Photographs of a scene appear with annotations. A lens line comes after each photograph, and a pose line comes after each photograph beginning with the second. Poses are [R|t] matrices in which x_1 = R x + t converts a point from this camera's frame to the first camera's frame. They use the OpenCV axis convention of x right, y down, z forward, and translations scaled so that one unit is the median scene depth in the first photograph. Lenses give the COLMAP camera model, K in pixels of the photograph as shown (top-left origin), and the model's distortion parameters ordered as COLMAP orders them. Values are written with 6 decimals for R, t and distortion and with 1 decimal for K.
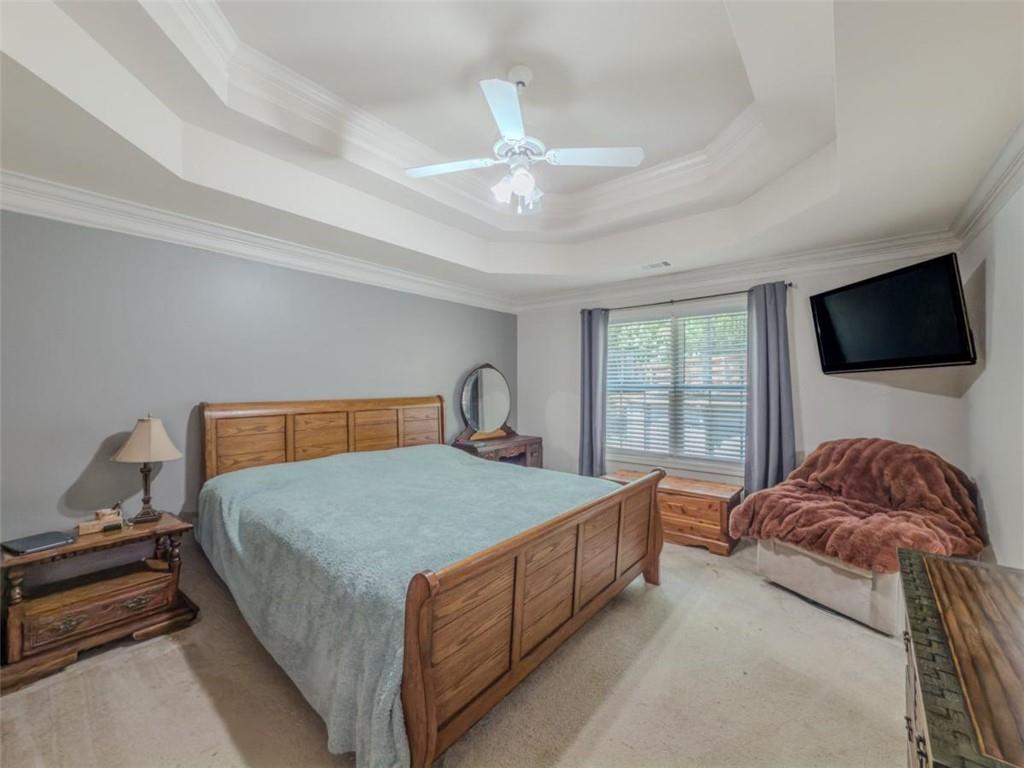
lens RADIAL K [[412.4, 0, 514.8], [0, 412.4, 383.0], [0, 0, 1]] dist [-0.005717, 0.000269]
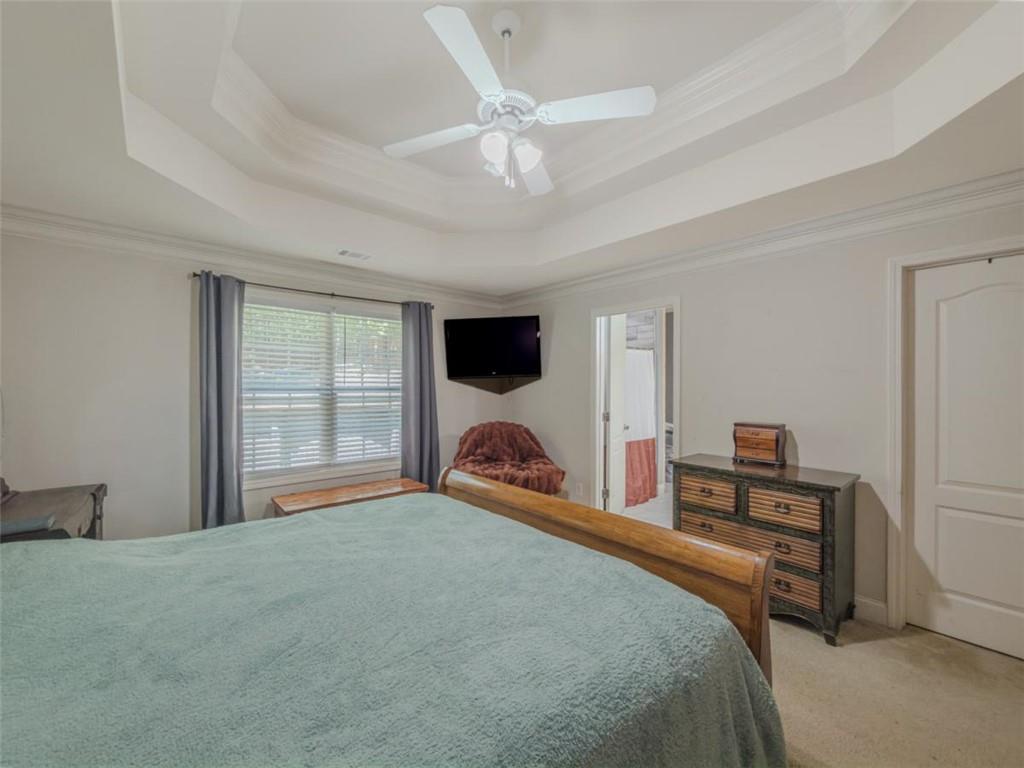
lens RADIAL K [[412.4, 0, 514.3], [0, 412.4, 386.7], [0, 0, 1]] dist [-0.005717, 0.000269]
pose [[0.168960, 0.005212, 0.985609, -0.442384], [-0.004440, 0.999980, -0.004527, 0.007081], [-0.985613, -0.003611, 0.168980, 0.451720]]
